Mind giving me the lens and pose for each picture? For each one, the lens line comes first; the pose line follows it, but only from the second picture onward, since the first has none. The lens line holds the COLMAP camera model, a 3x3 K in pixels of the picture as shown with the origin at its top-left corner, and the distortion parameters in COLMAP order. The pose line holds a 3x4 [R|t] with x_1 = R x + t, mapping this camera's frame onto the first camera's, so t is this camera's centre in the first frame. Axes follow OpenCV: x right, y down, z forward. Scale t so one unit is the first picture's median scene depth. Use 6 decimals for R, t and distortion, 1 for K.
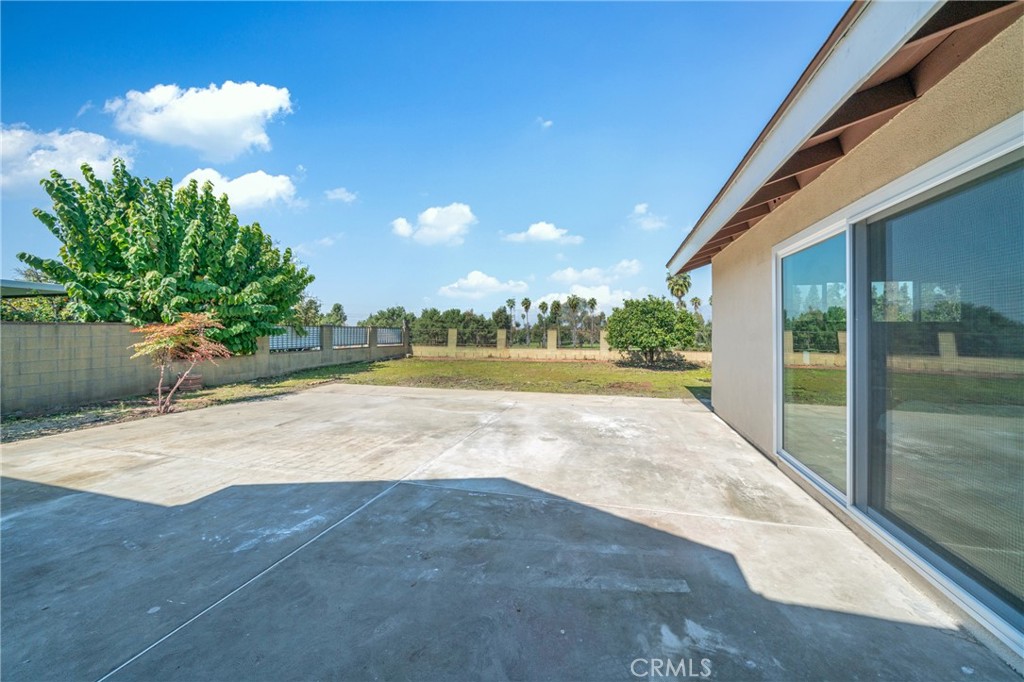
lens RADIAL K [[356.8, 0, 534.4], [0, 356.8, 325.9], [0, 0, 1]] dist [-0.000062, -0.000036]
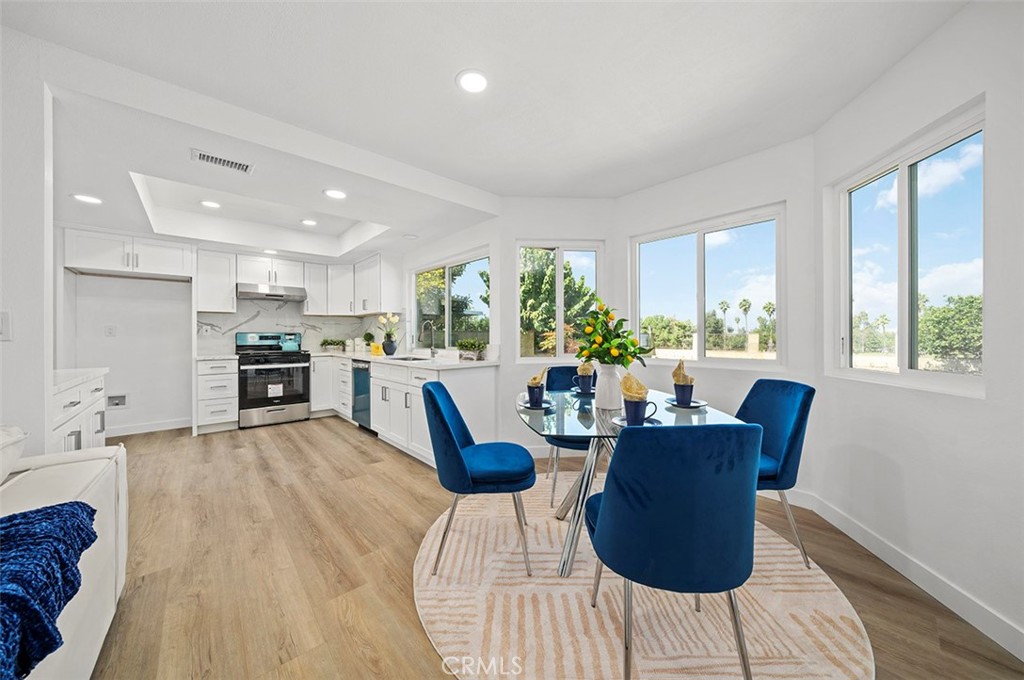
lens RADIAL K [[351.8, 0, 513.5], [0, 351.8, 336.7], [0, 0, 1]] dist [-0.007918, -0.000020]
pose [[0.829010, -0.006894, -0.559191, -0.167474], [0.013256, 0.999885, 0.007325, 0.003958], [0.559076, -0.013486, 0.829007, -0.303237]]
